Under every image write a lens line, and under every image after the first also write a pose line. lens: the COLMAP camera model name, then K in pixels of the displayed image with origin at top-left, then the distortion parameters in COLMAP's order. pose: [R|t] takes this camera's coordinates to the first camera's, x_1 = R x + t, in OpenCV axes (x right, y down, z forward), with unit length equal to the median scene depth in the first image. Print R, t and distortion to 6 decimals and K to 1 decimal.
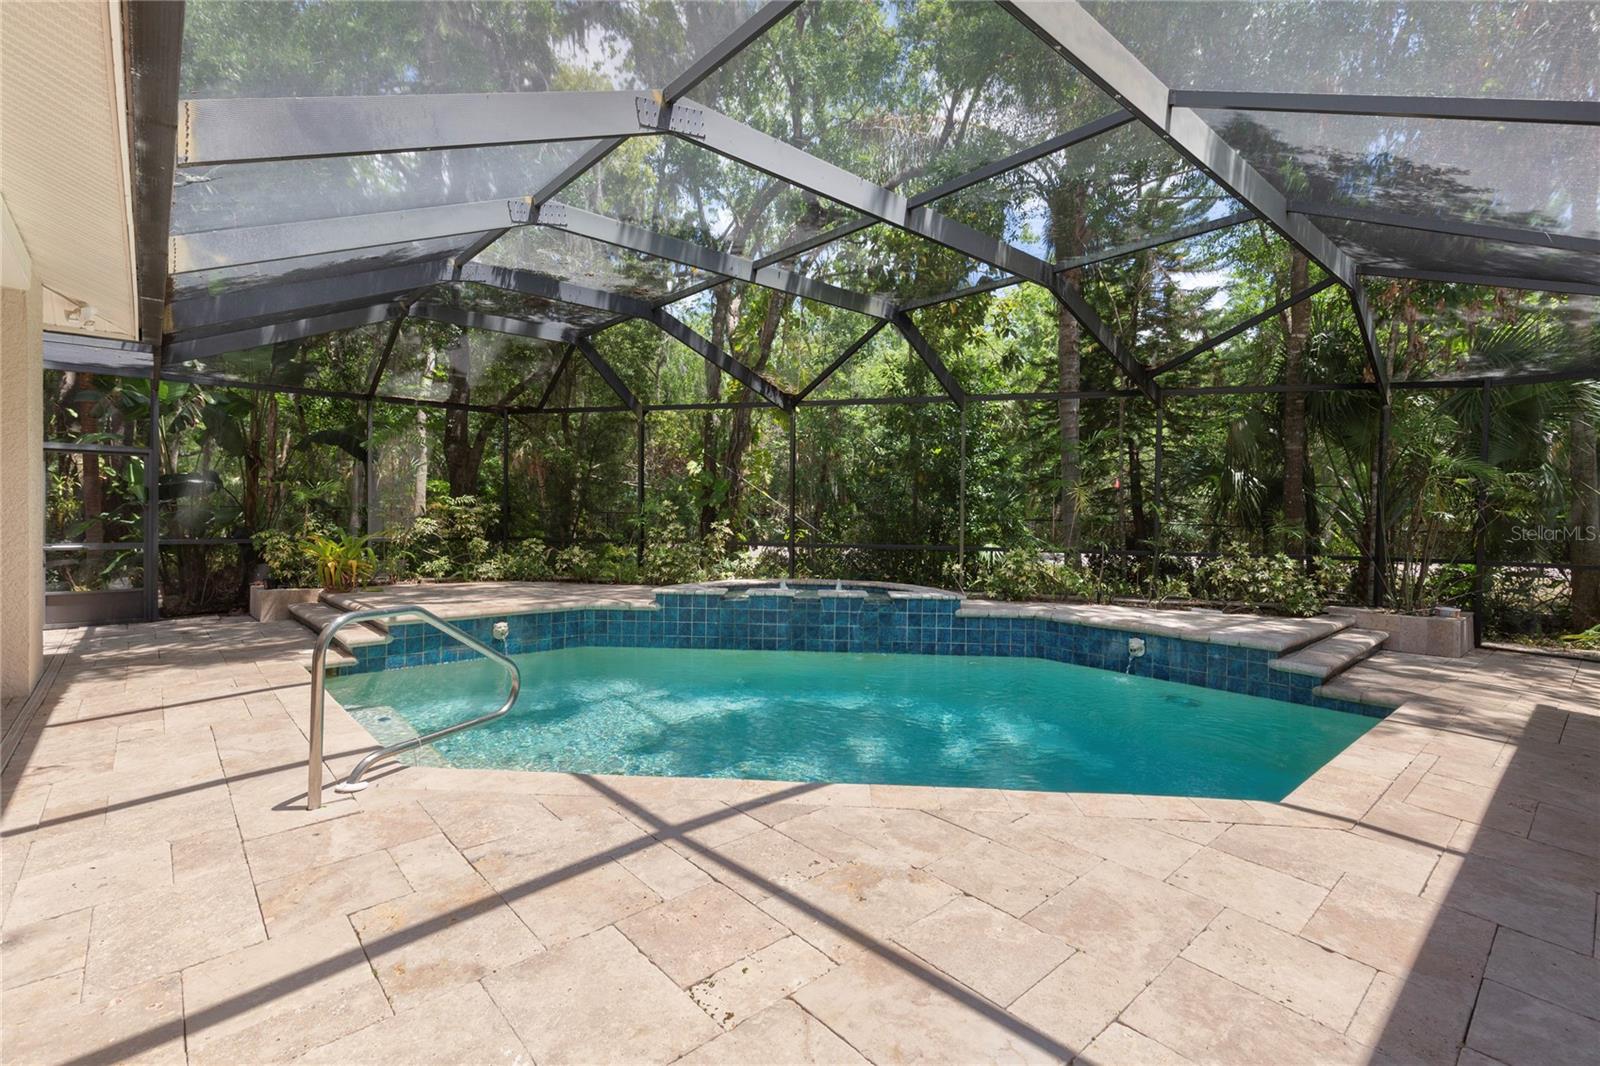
lens RADIAL K [[725.9, 0, 797.5], [0, 725.9, 523.0], [0, 0, 1]] dist [0.000265, 0.000041]
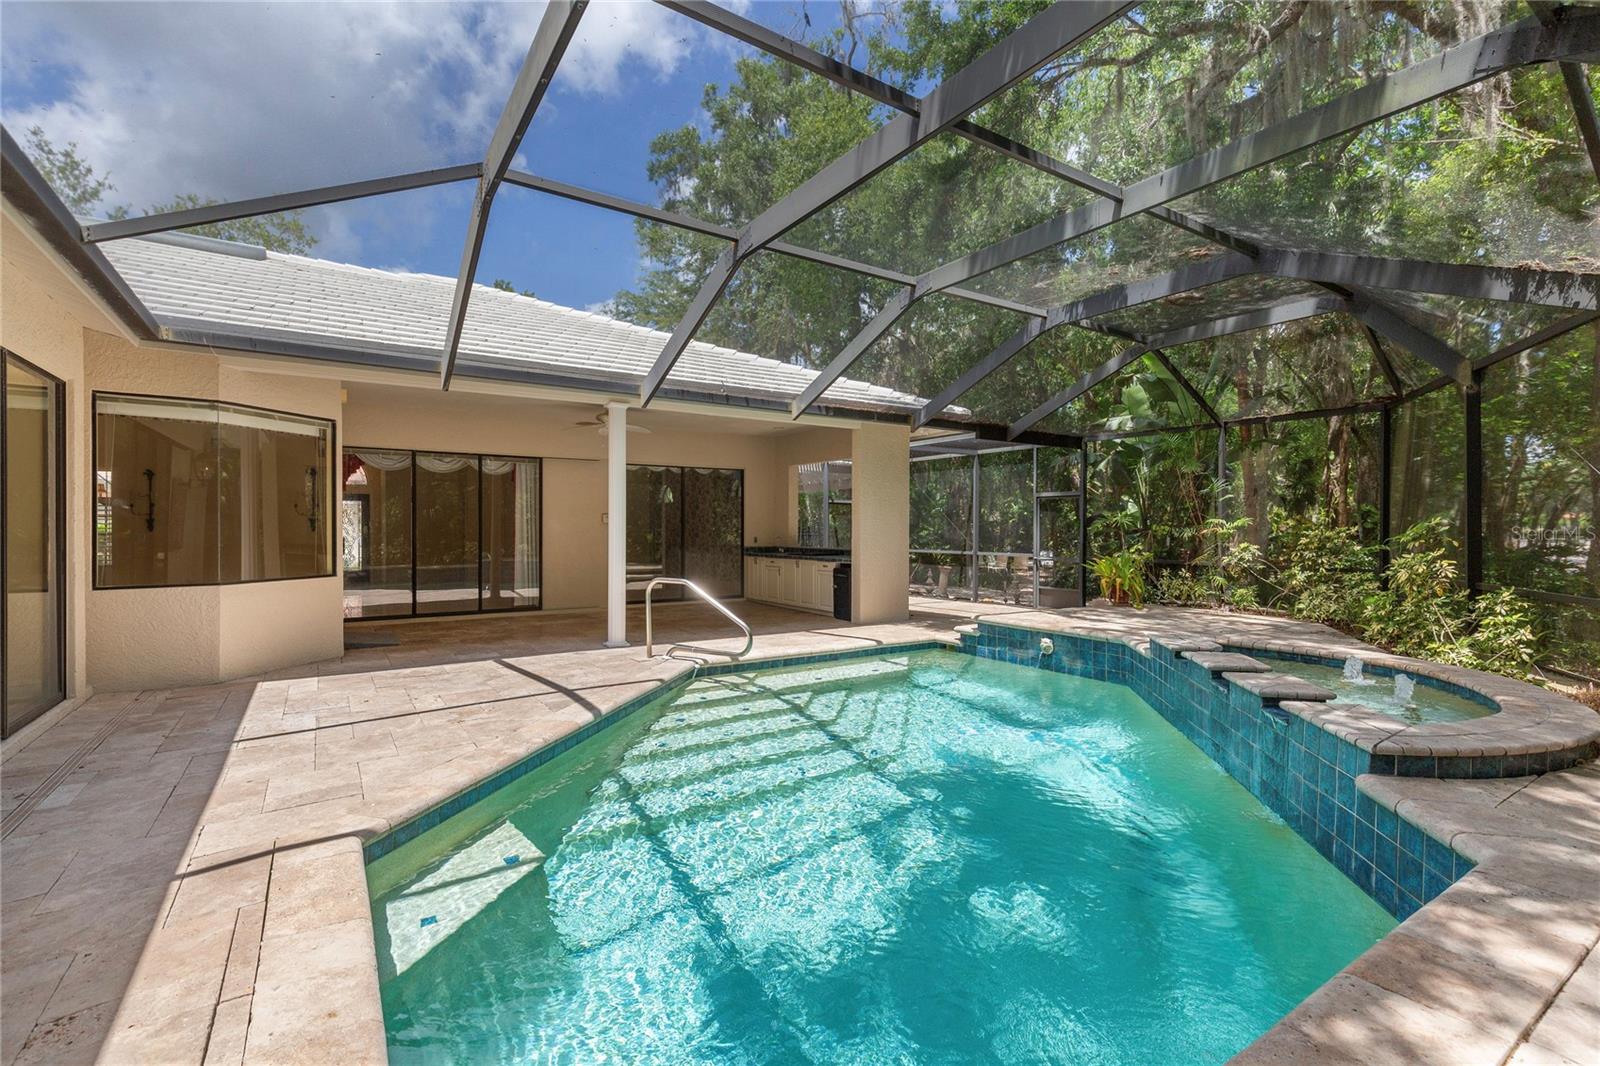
lens RADIAL K [[725.9, 0, 799.2], [0, 725.9, 538.2], [0, 0, 1]] dist [0.000265, 0.000041]
pose [[-0.139526, -0.001366, -0.990218, 1.556689], [-0.016367, 0.999866, 0.000926, -0.012529], [0.990083, 0.016336, -0.139529, 1.738935]]
